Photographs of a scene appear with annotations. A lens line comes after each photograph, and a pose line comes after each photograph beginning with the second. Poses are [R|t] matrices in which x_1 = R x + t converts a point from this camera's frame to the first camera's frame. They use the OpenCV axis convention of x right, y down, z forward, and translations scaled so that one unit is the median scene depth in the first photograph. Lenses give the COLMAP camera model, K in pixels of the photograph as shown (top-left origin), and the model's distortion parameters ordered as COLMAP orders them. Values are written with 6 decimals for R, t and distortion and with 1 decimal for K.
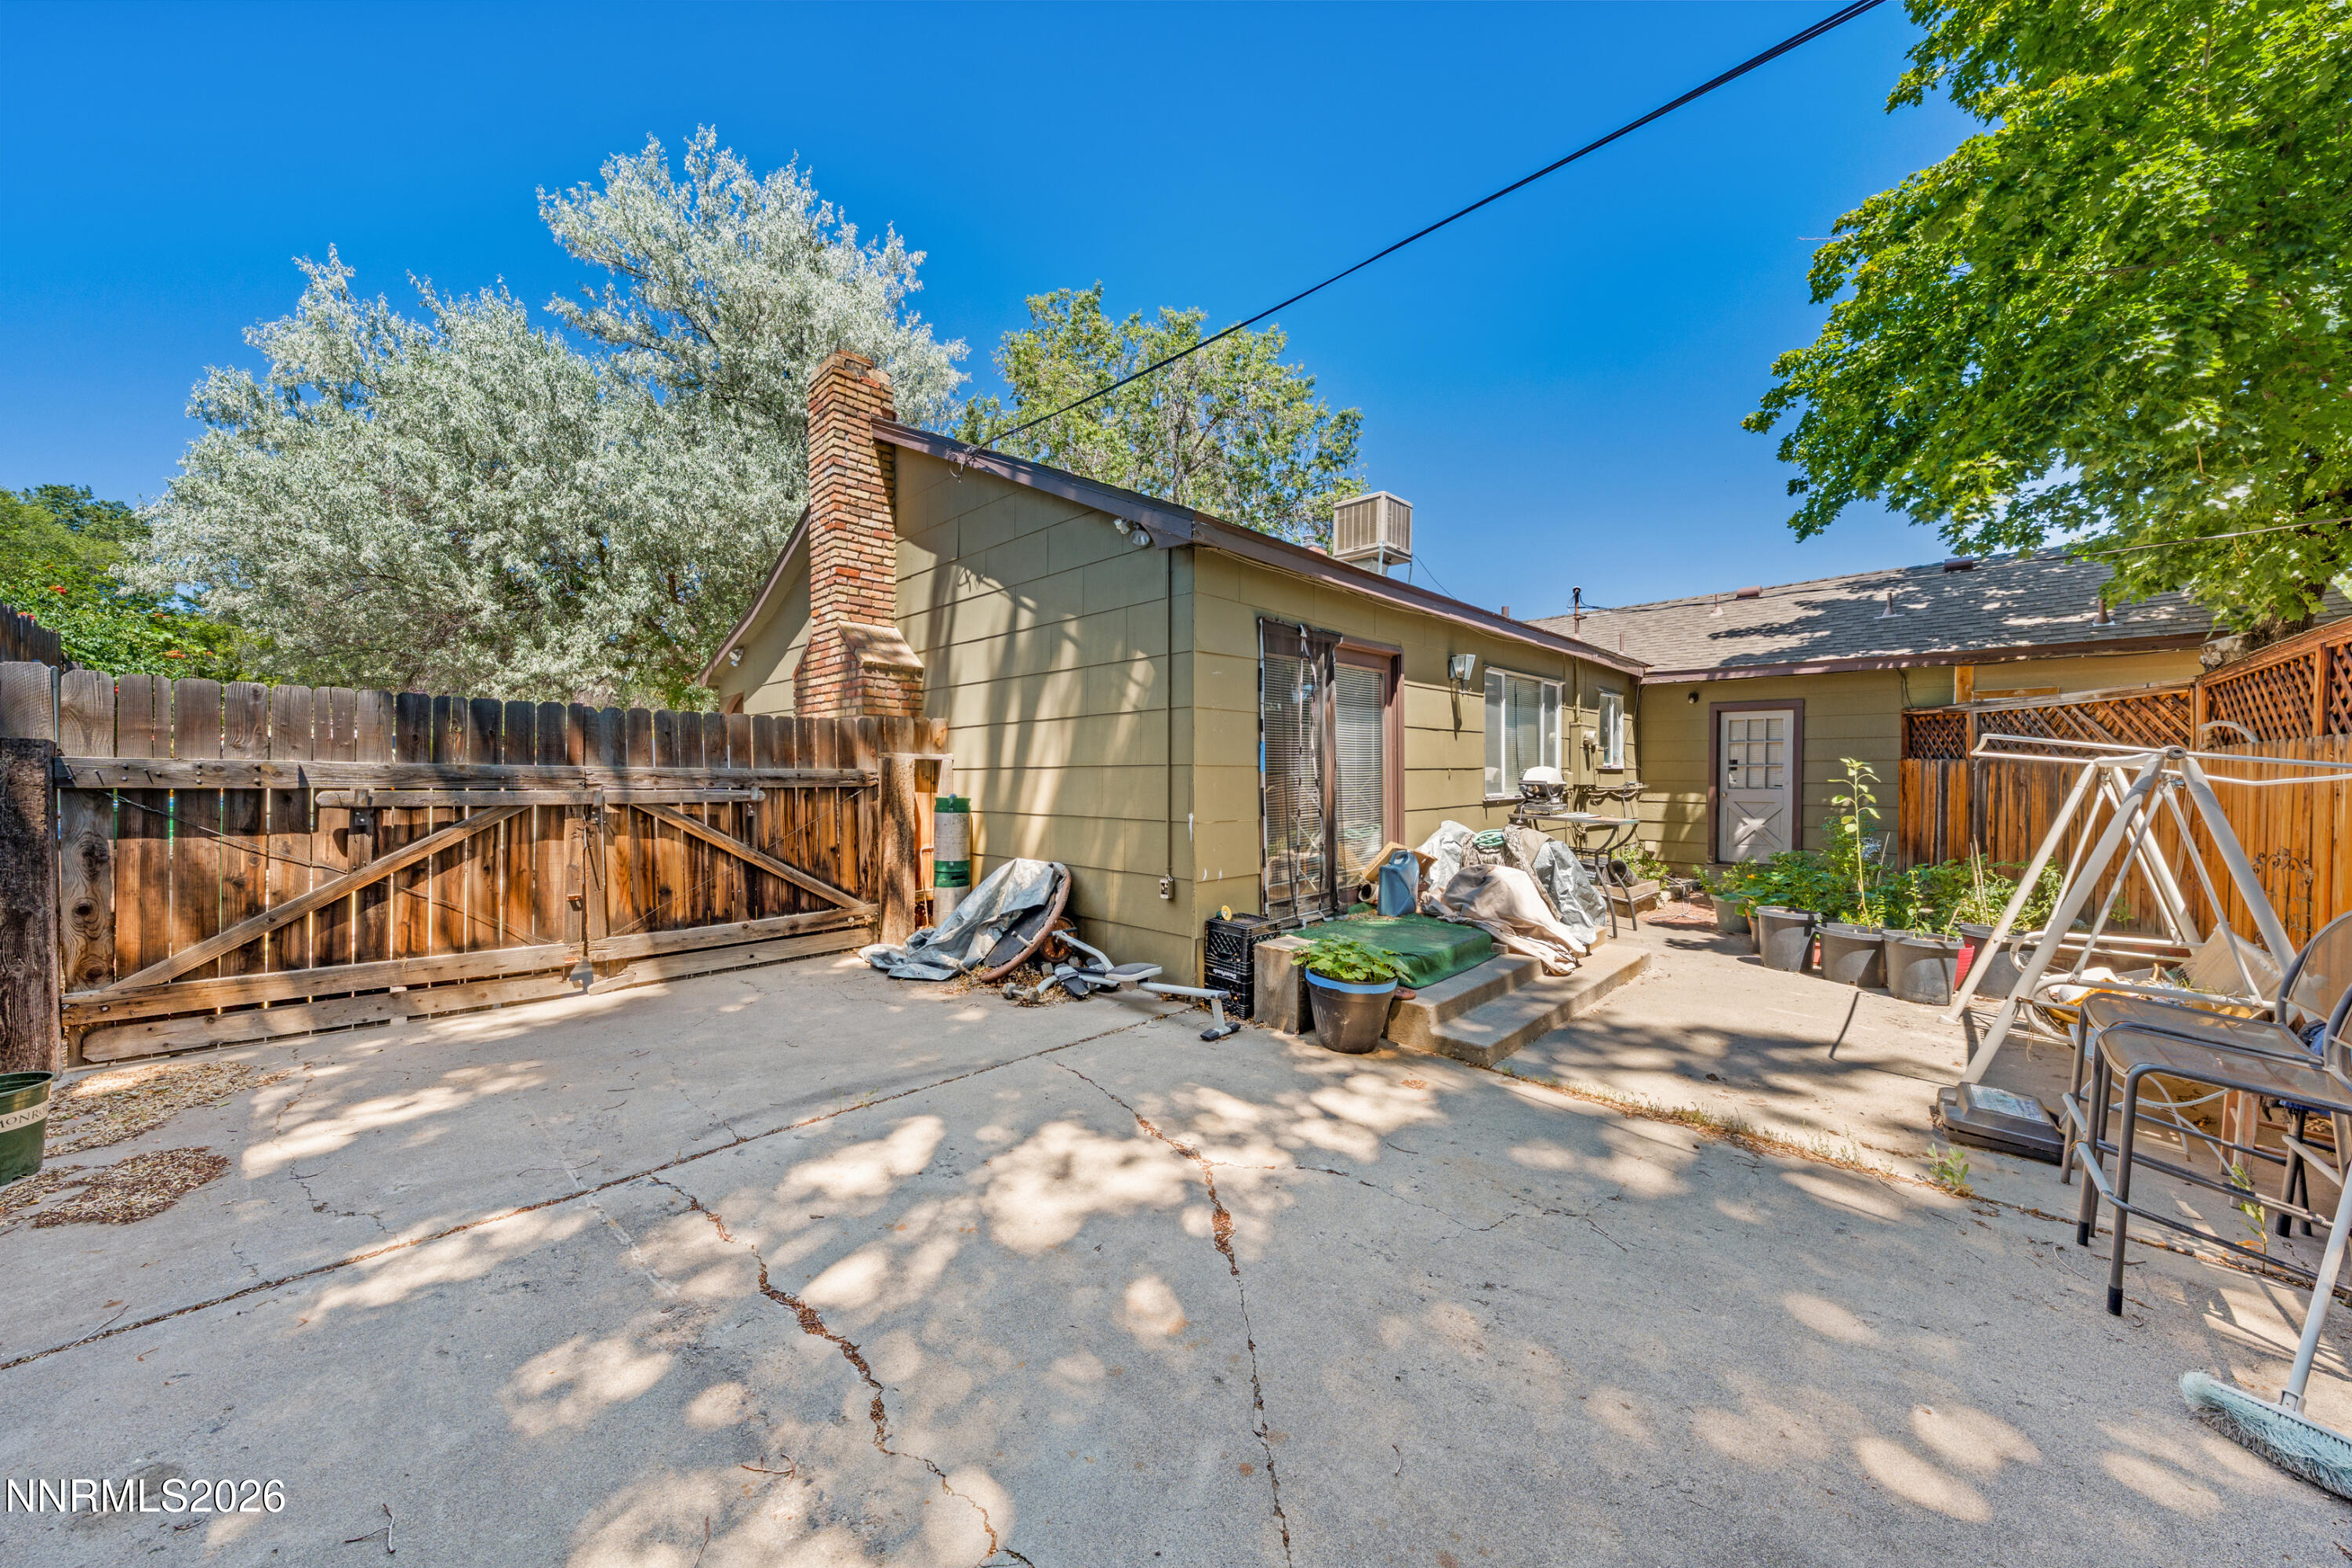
lens RADIAL K [[843.1, 0, 1171.3], [0, 843.1, 774.5], [0, 0, 1]] dist [0.002499, 0.000291]
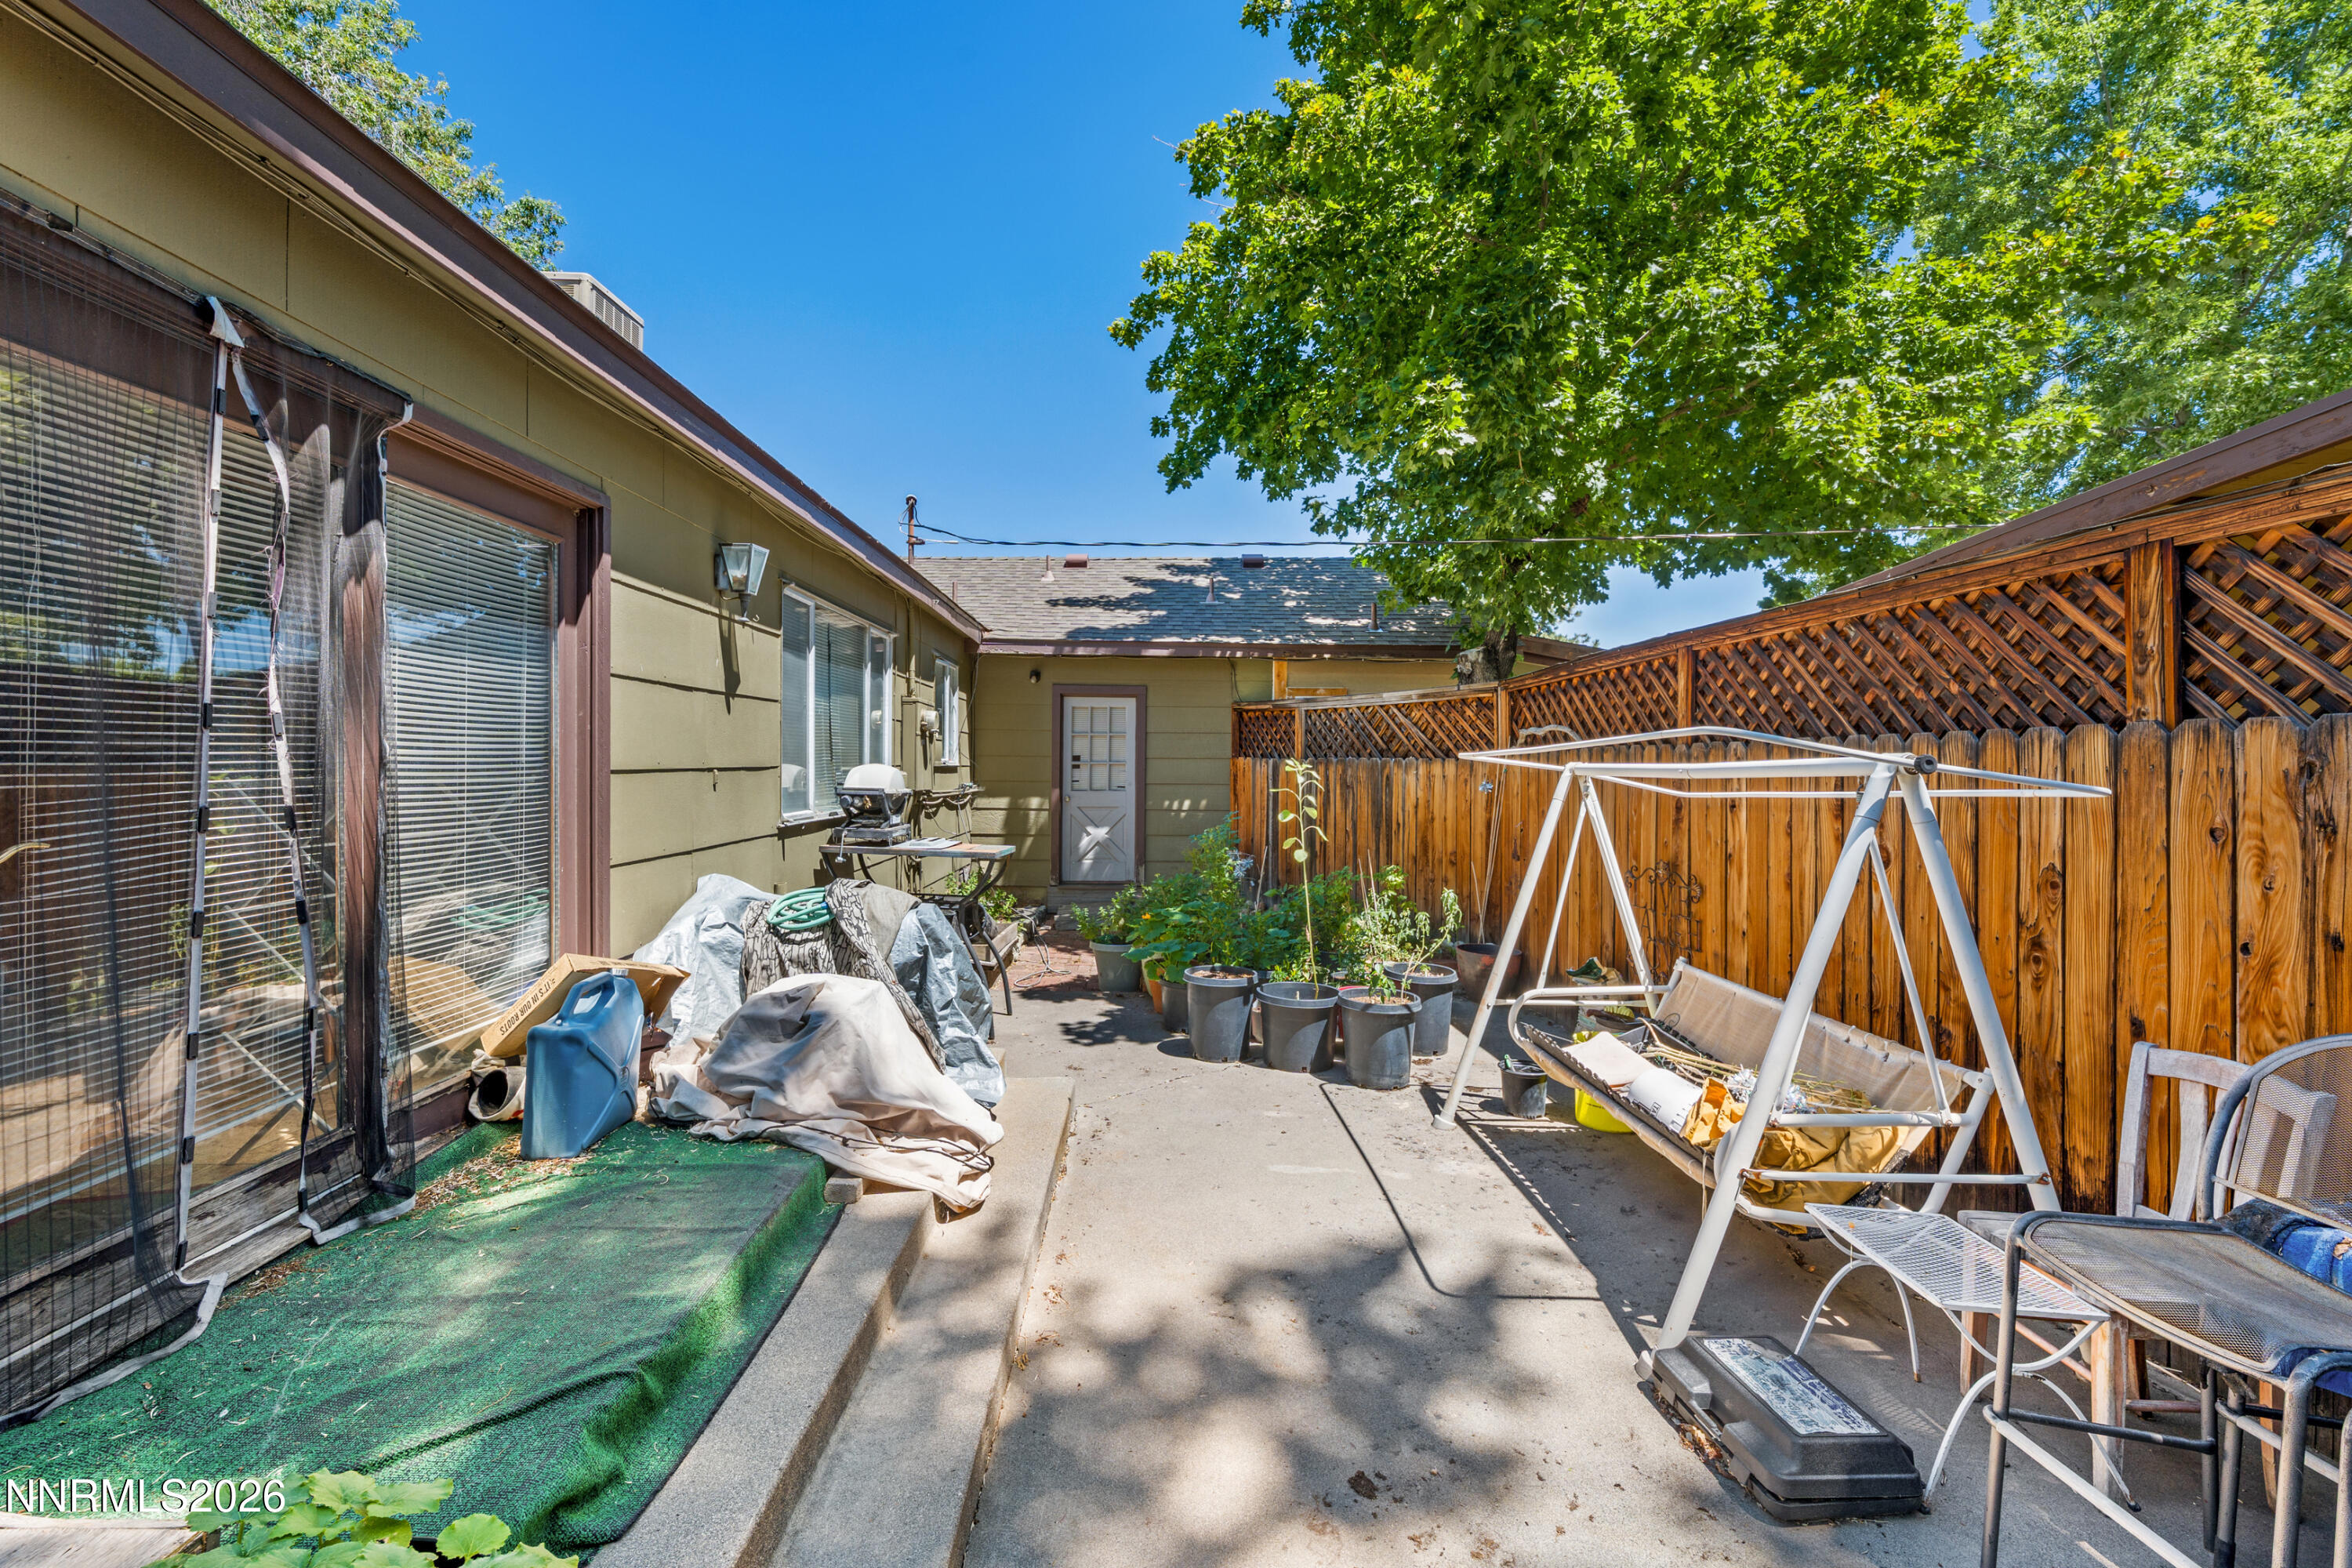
lens RADIAL K [[911.6, 0, 1179.9], [0, 911.6, 759.9], [0, 0, 1]] dist [-0.007549, -0.000146]
pose [[0.689495, 0.007965, 0.724247, 0.131017], [-0.004578, 0.999967, -0.006638, -0.010277], [-0.724276, 0.001261, 0.689509, 0.433795]]
